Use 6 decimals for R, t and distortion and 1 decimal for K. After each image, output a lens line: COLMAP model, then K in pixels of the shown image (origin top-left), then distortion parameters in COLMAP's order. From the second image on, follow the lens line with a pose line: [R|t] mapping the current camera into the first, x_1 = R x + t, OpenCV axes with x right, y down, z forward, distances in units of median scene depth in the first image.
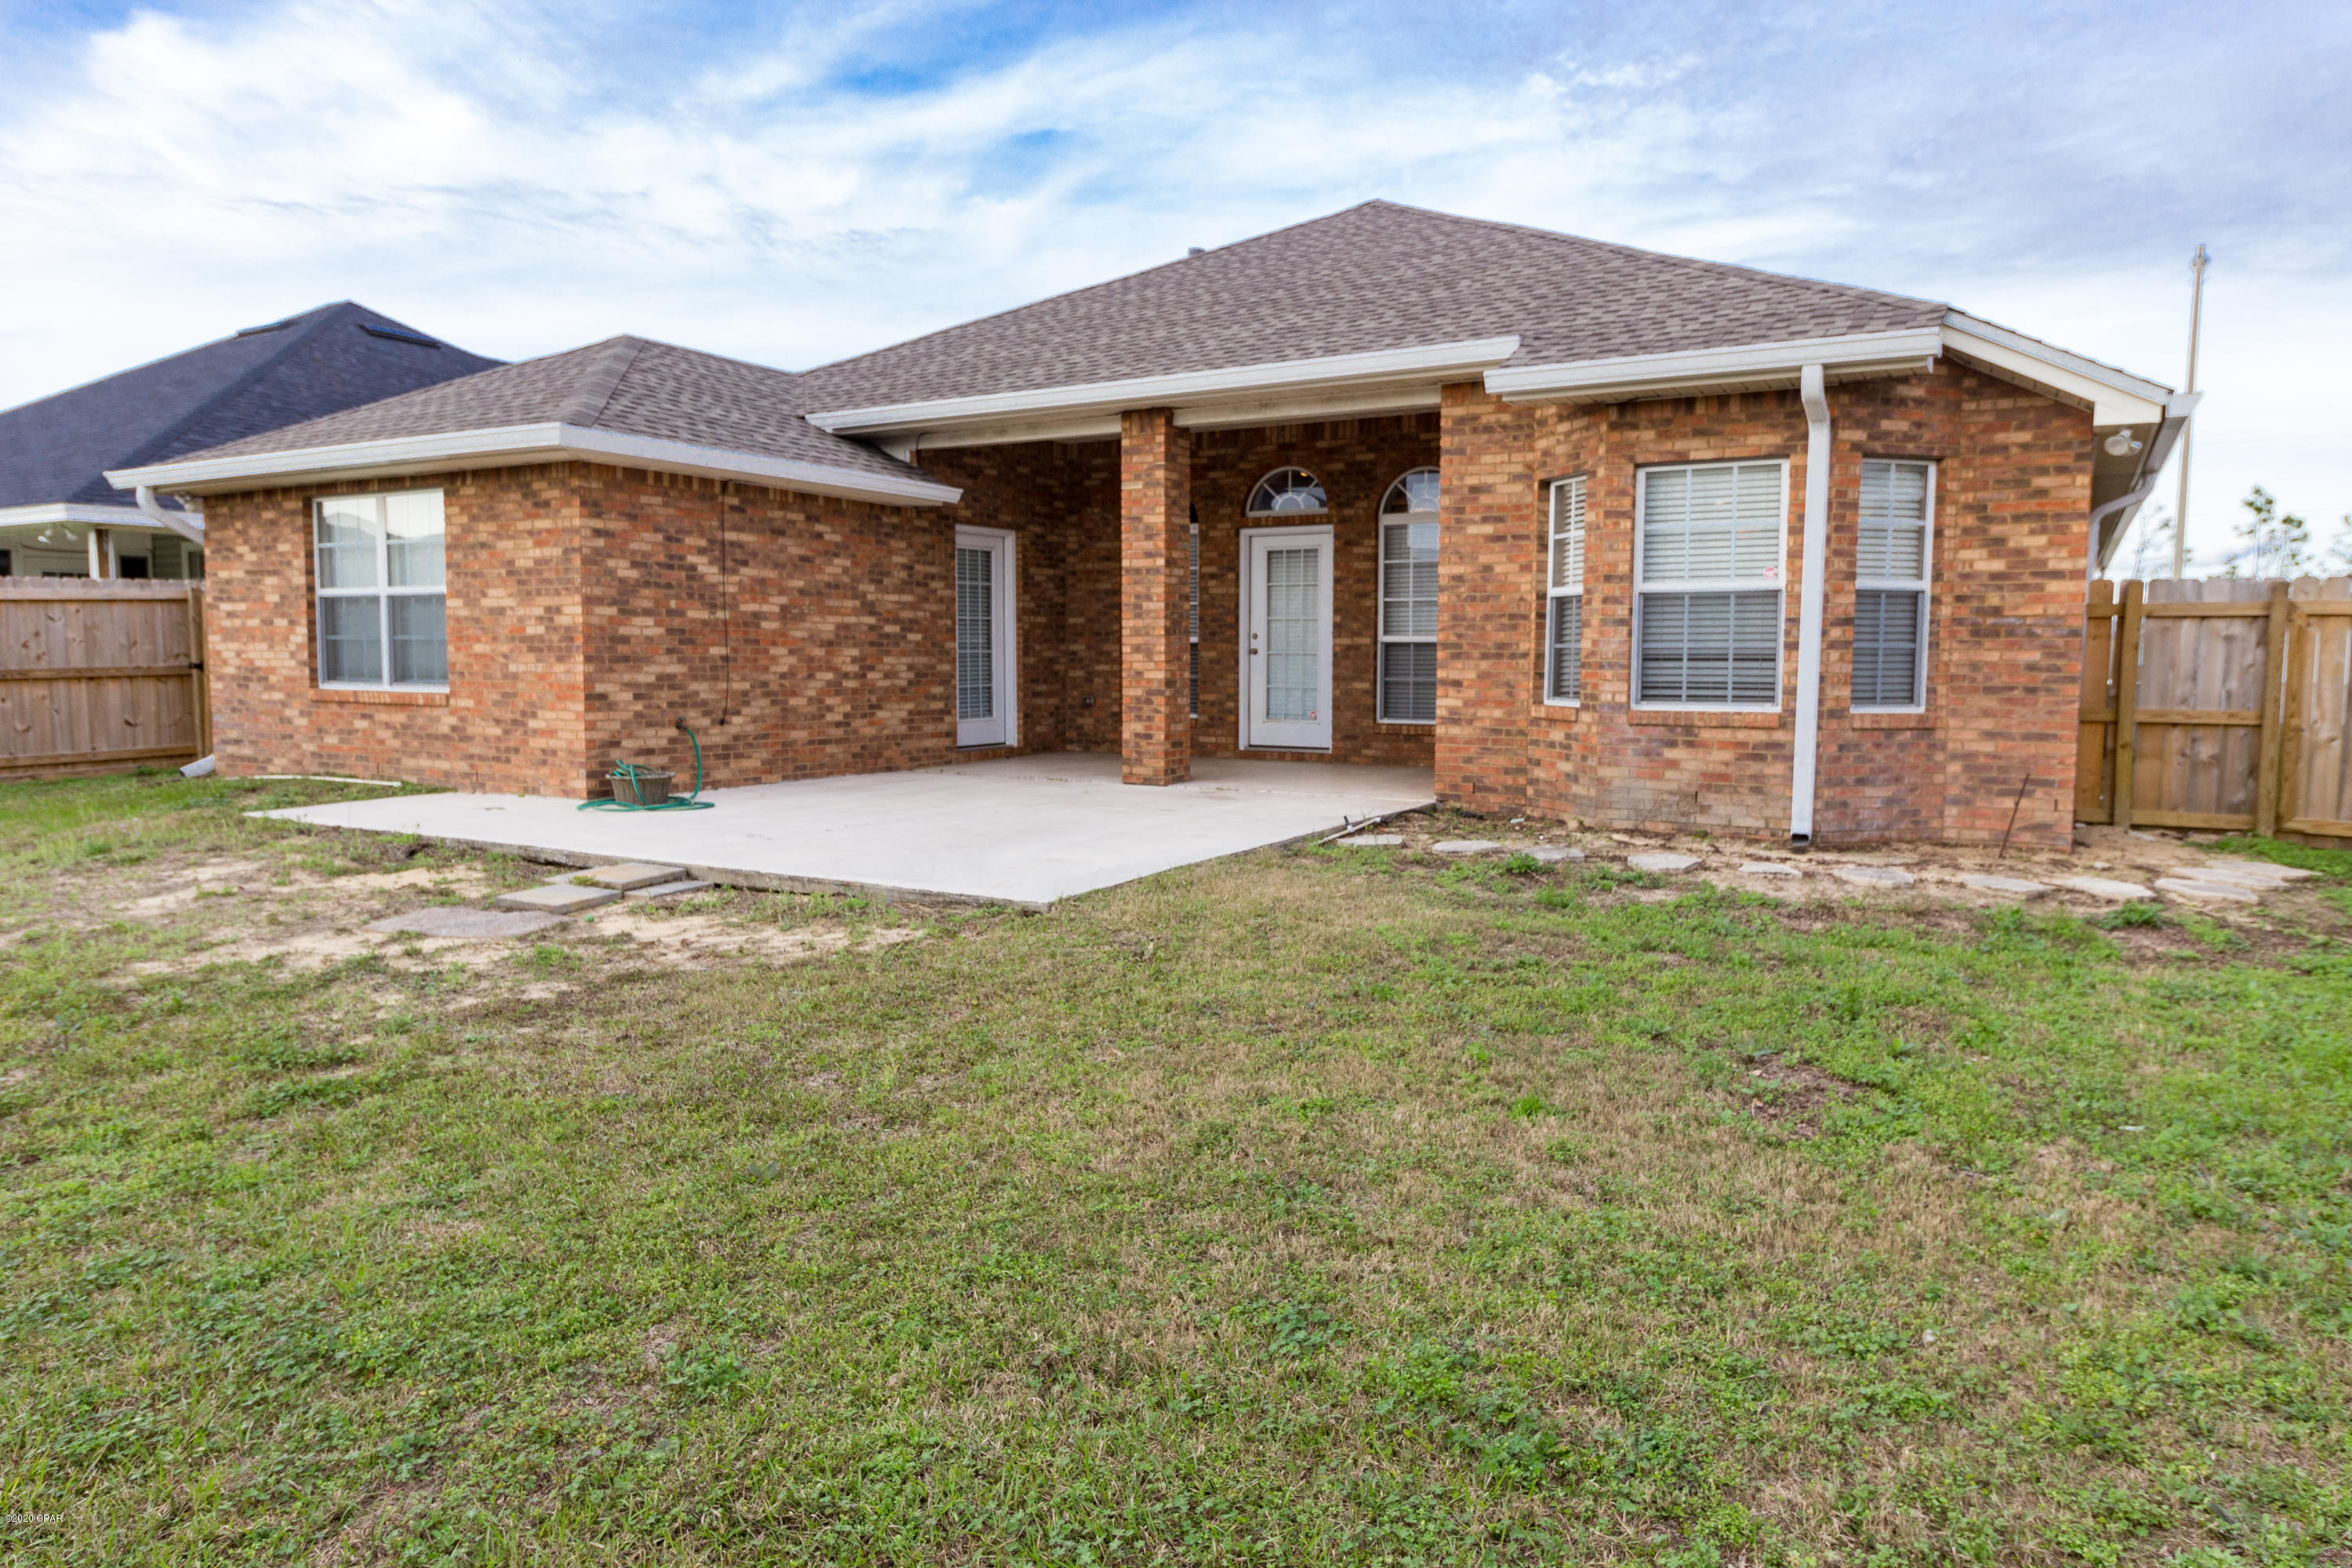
lens RADIAL K [[1473.7, 0, 1179.6], [0, 1473.7, 768.9], [0, 0, 1]] dist [0.000501, -0.000850]
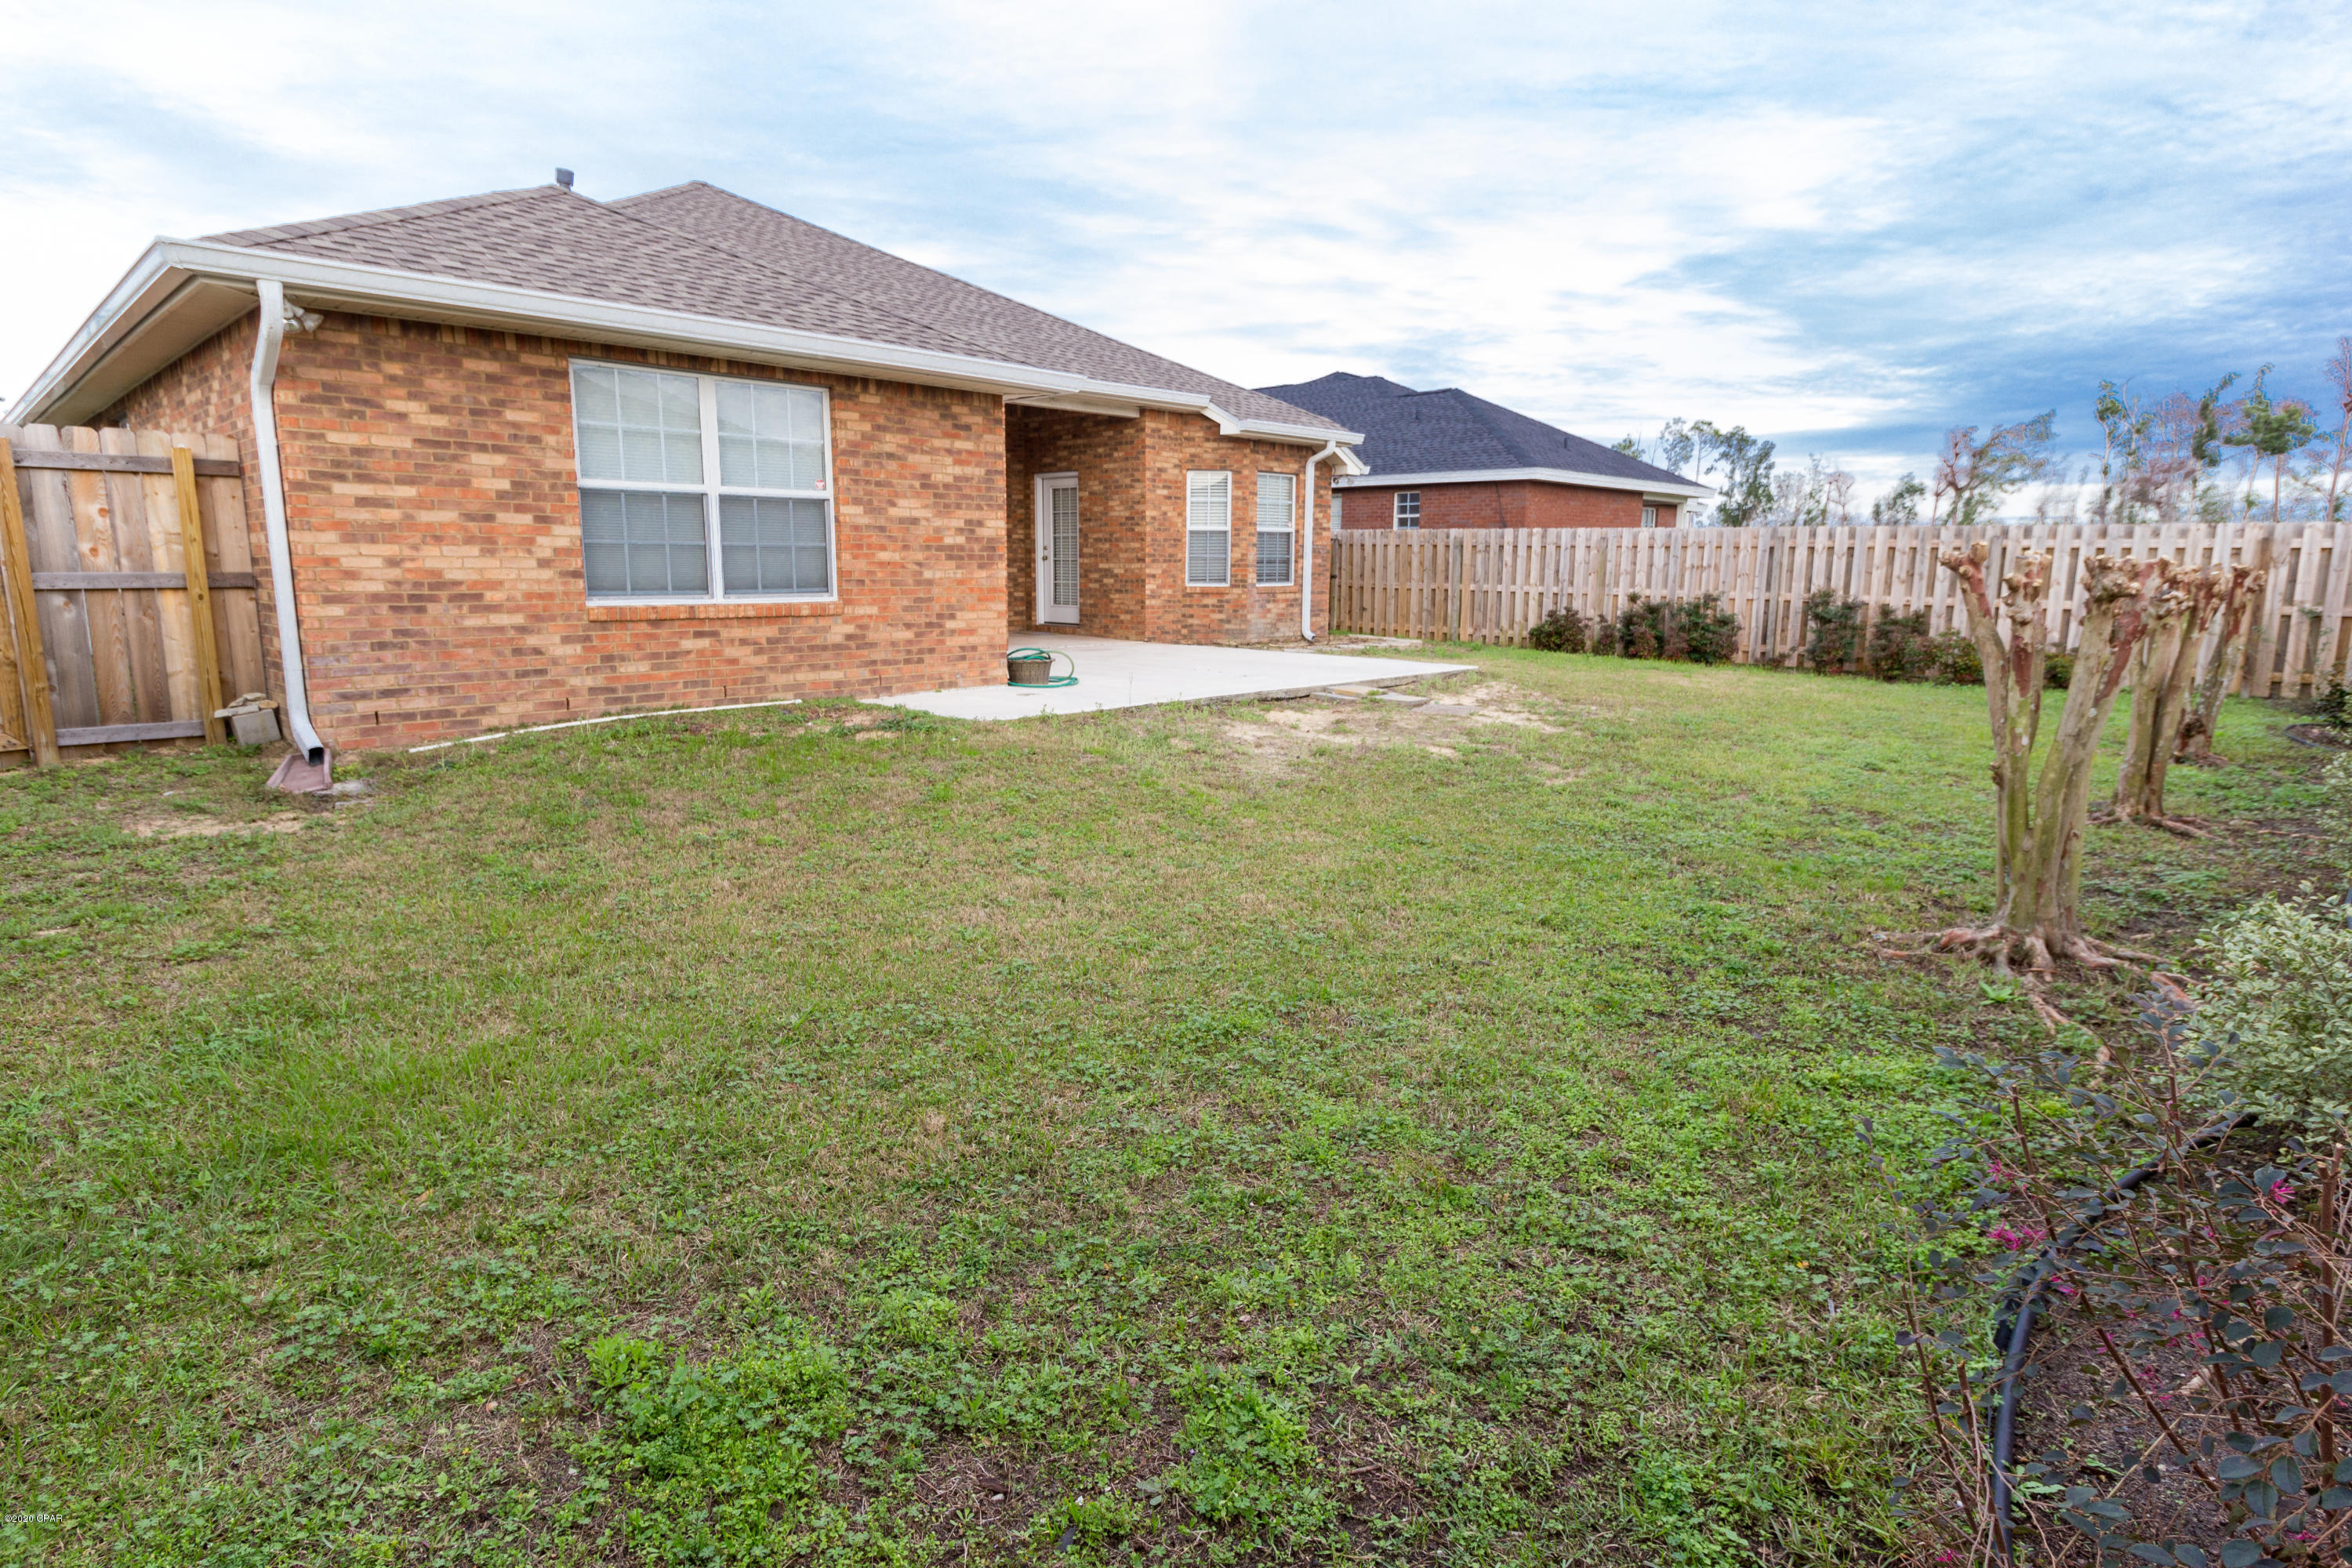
lens RADIAL K [[1232.2, 0, 1176.0], [0, 1232.2, 784.0], [0, 0, 1]] dist [-0.000990, 0.000001]
pose [[0.228902, -0.176100, 0.957388, -1.309120], [0.071686, 0.983880, 0.163834, -0.052234], [-0.970806, 0.031130, 0.237836, 0.608977]]
